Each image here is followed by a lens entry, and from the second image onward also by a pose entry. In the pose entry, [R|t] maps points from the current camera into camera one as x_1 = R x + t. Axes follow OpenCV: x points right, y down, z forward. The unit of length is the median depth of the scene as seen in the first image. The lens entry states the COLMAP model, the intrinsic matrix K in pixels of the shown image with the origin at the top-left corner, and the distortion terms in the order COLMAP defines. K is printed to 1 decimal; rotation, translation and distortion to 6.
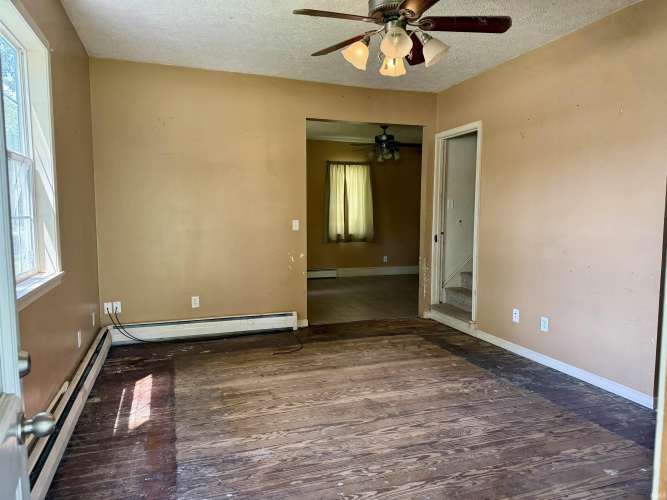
lens RADIAL K [[475.6, 0, 332.9], [0, 475.6, 251.3], [0, 0, 1]] dist [0.072798, -0.040440]
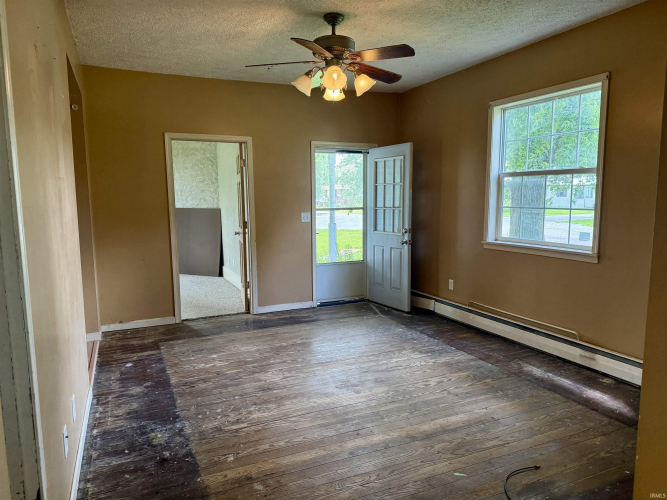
lens RADIAL K [[475.6, 0, 333.7], [0, 475.6, 251.7], [0, 0, 1]] dist [0.072798, -0.040440]
pose [[-0.995892, 0.018254, -0.088688, 0.221286], [0.000133, 0.979763, 0.200161, -0.205835], [0.090547, 0.199327, -0.975741, 2.060250]]
